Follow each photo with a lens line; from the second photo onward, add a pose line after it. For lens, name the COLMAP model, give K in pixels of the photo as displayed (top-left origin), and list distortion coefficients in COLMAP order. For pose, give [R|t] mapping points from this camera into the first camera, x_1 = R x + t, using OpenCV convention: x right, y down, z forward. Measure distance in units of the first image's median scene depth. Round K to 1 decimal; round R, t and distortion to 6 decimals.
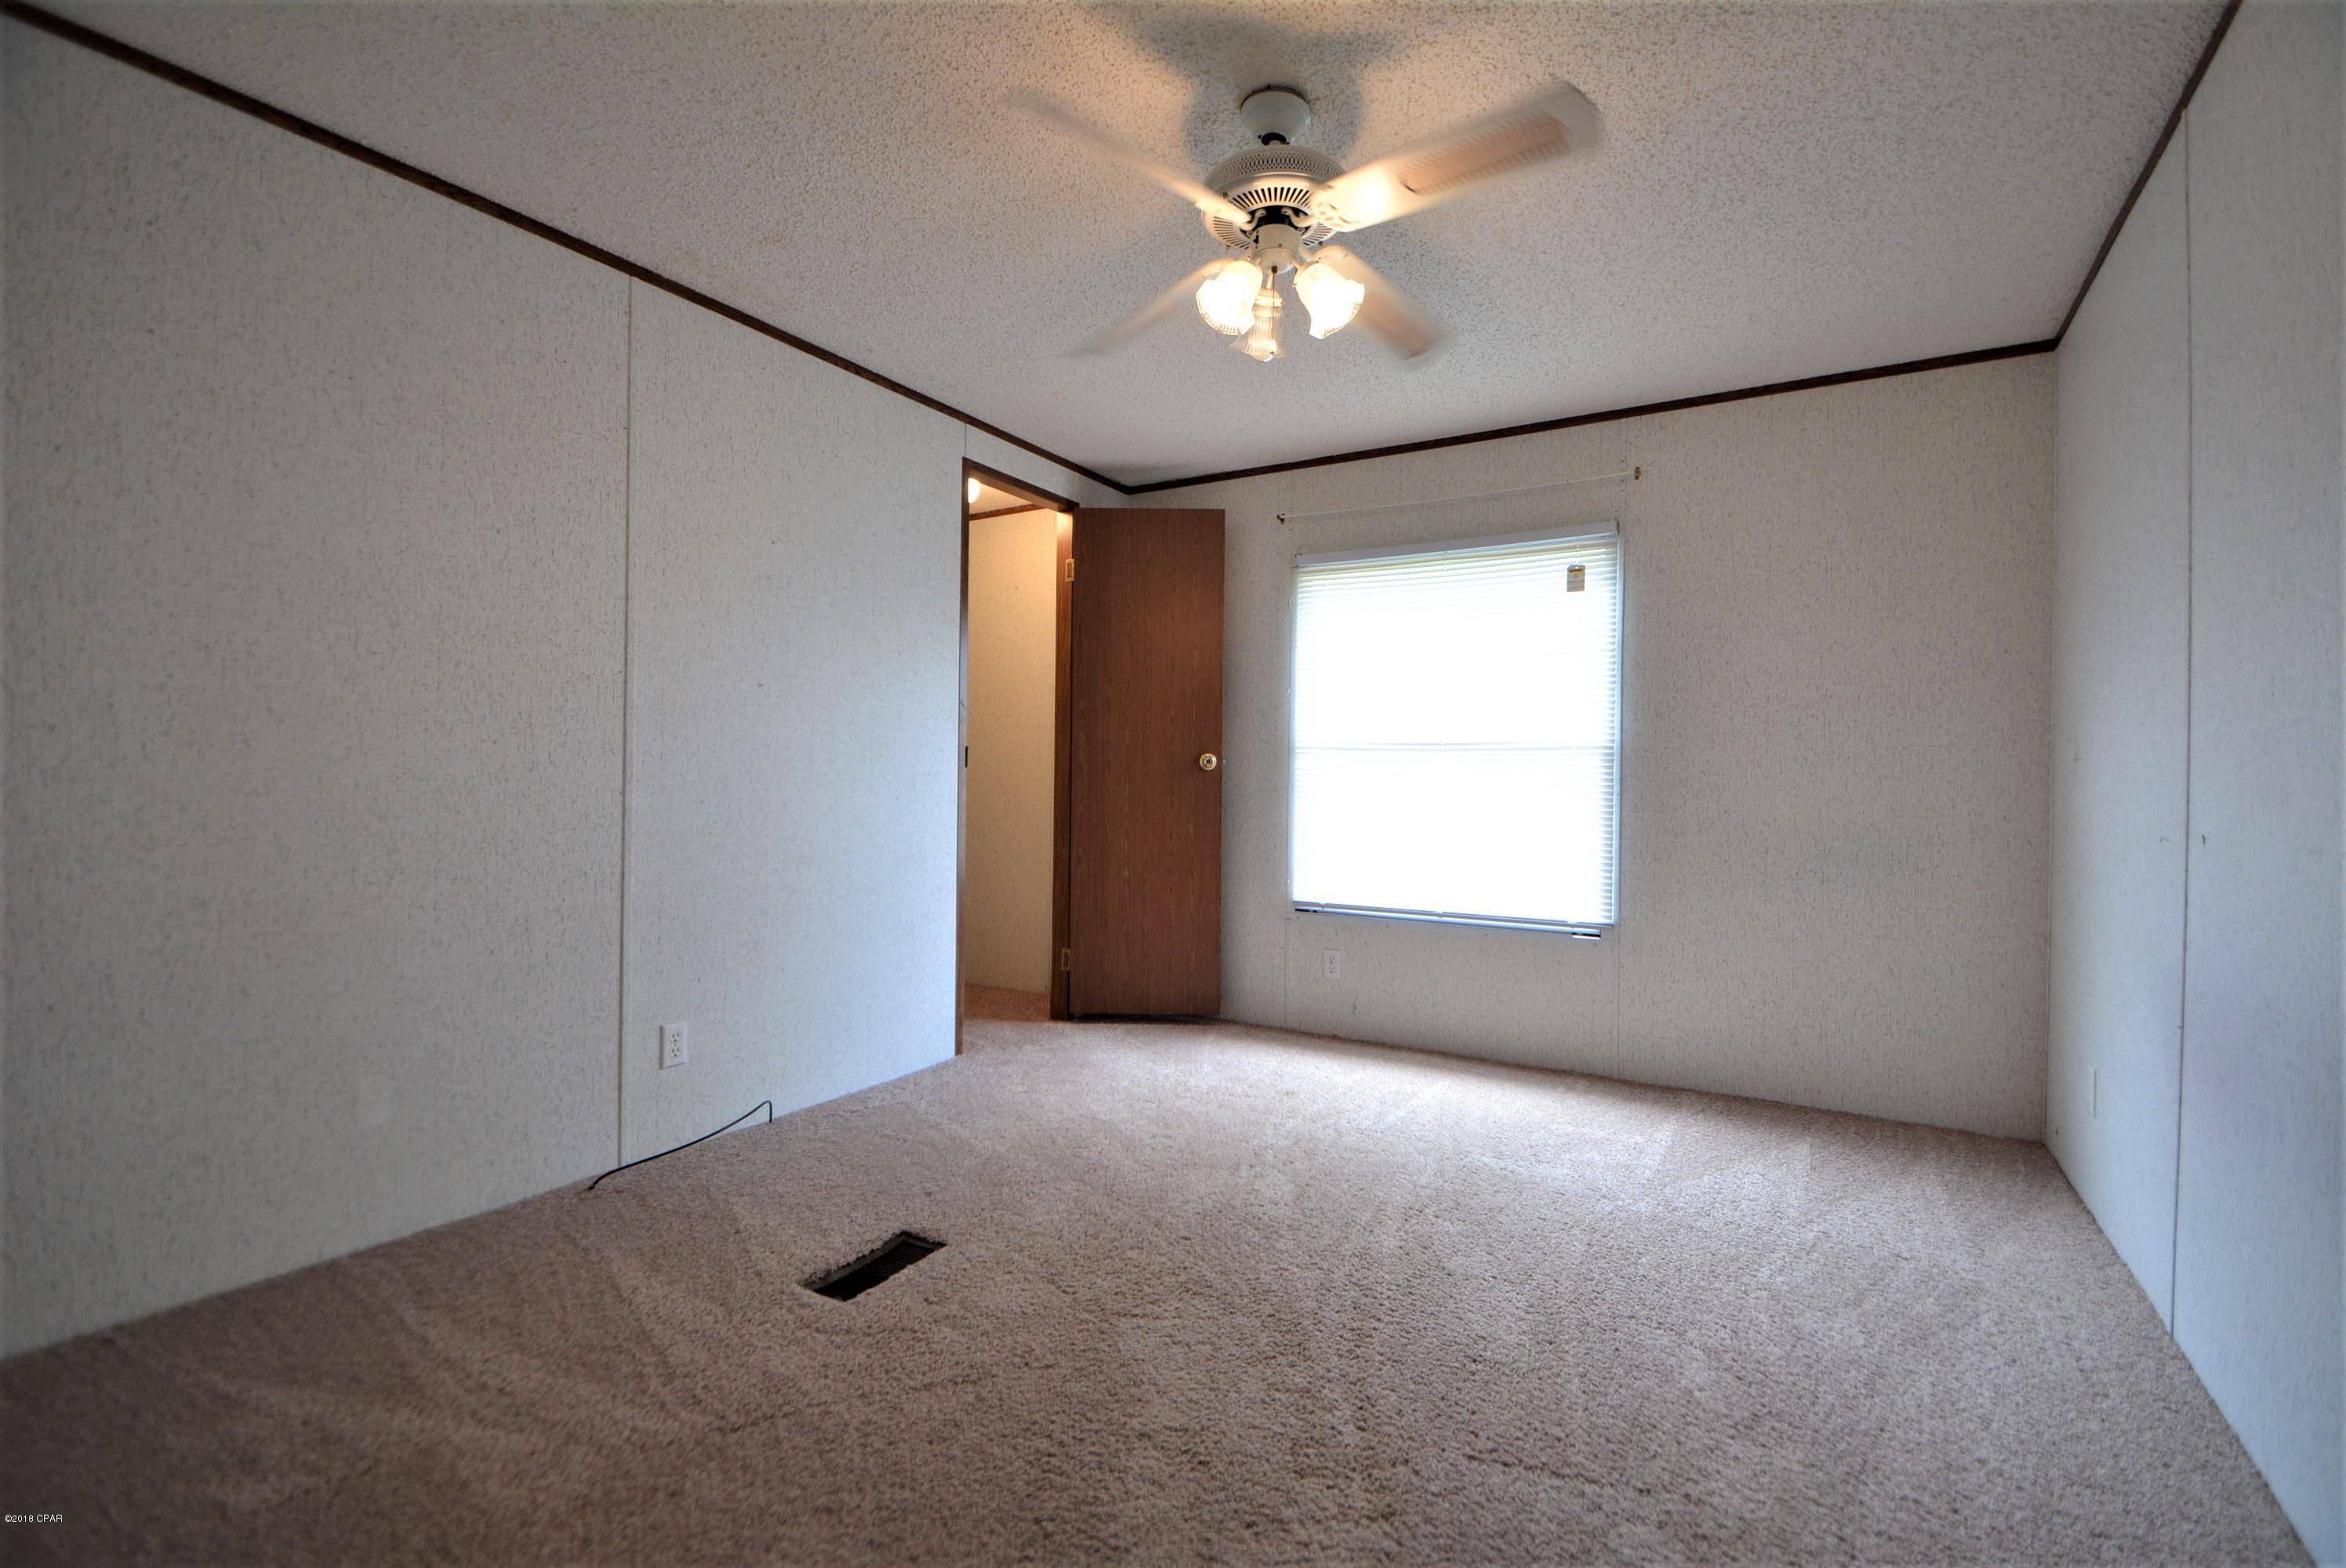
lens RADIAL K [[1030.8, 0, 1157.7], [0, 1030.8, 772.9], [0, 0, 1]] dist [0.006566, -0.011491]
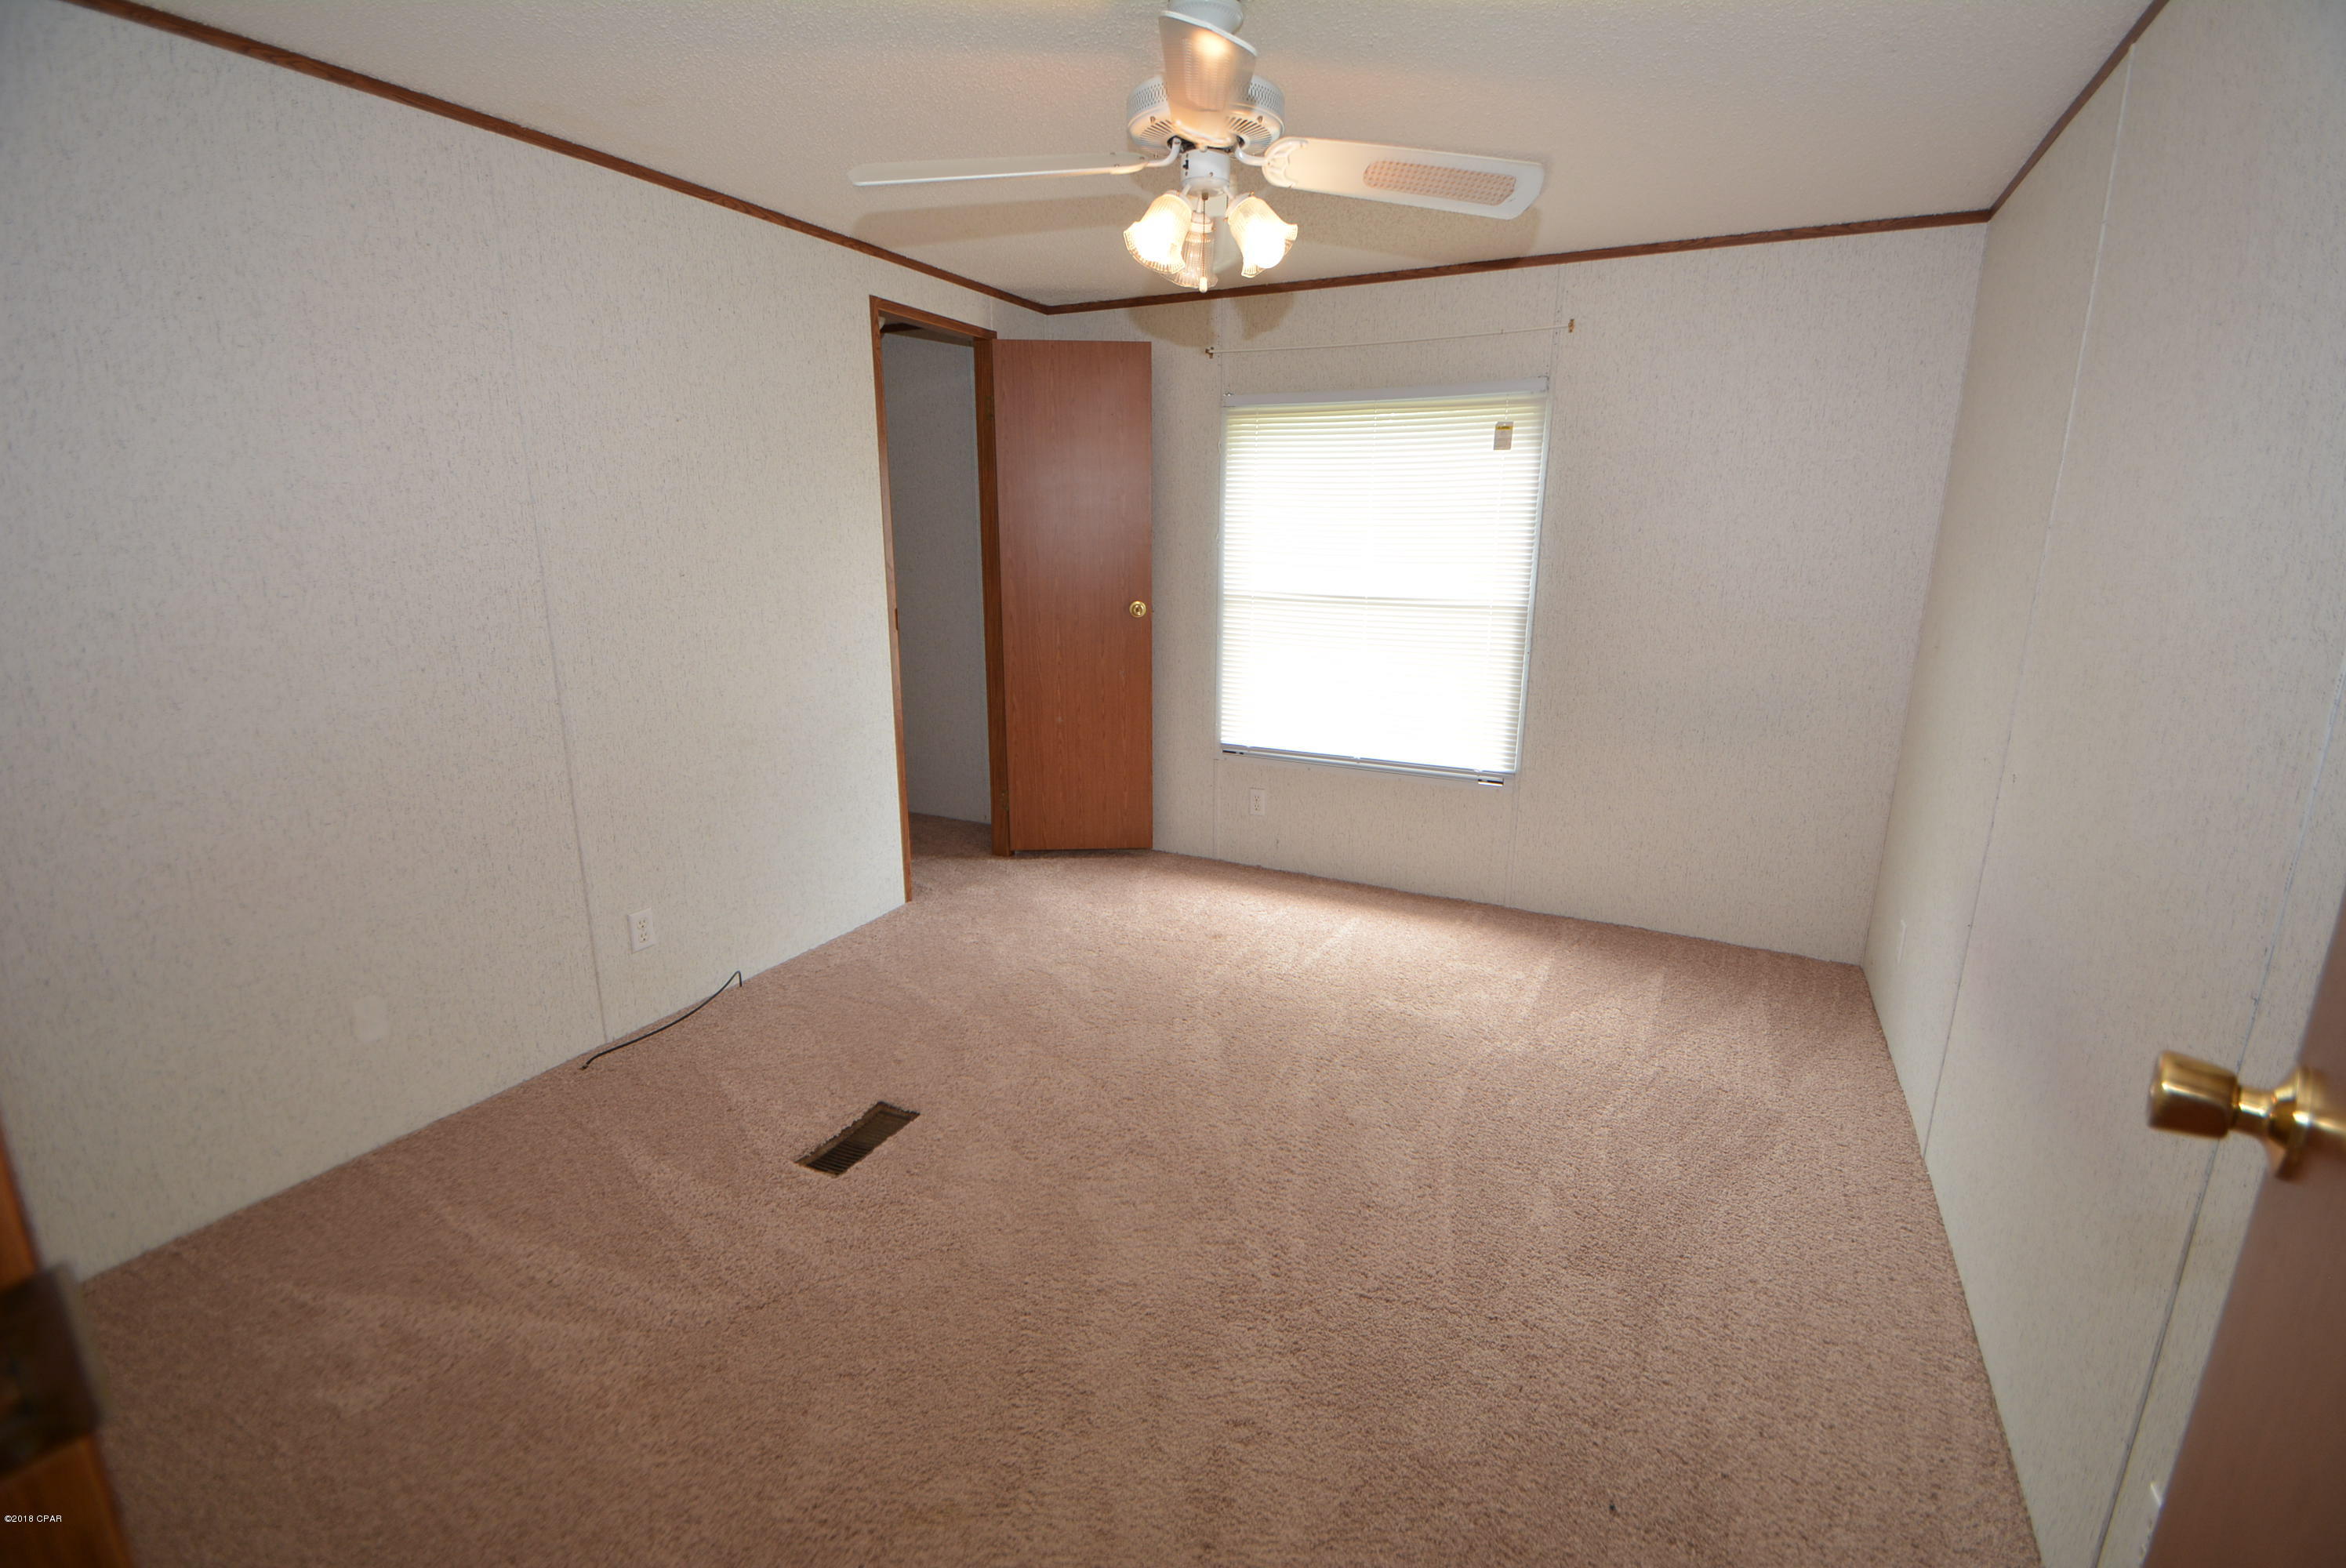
lens RADIAL K [[1030.8, 0, 1154.7], [0, 1030.8, 778.9], [0, 0, 1]] dist [0.006566, -0.011491]
pose [[0.997529, -0.027285, 0.064746, -0.009285], [0.011382, 0.972096, 0.234308, -0.180705], [-0.069332, -0.232992, 0.970004, -0.042224]]
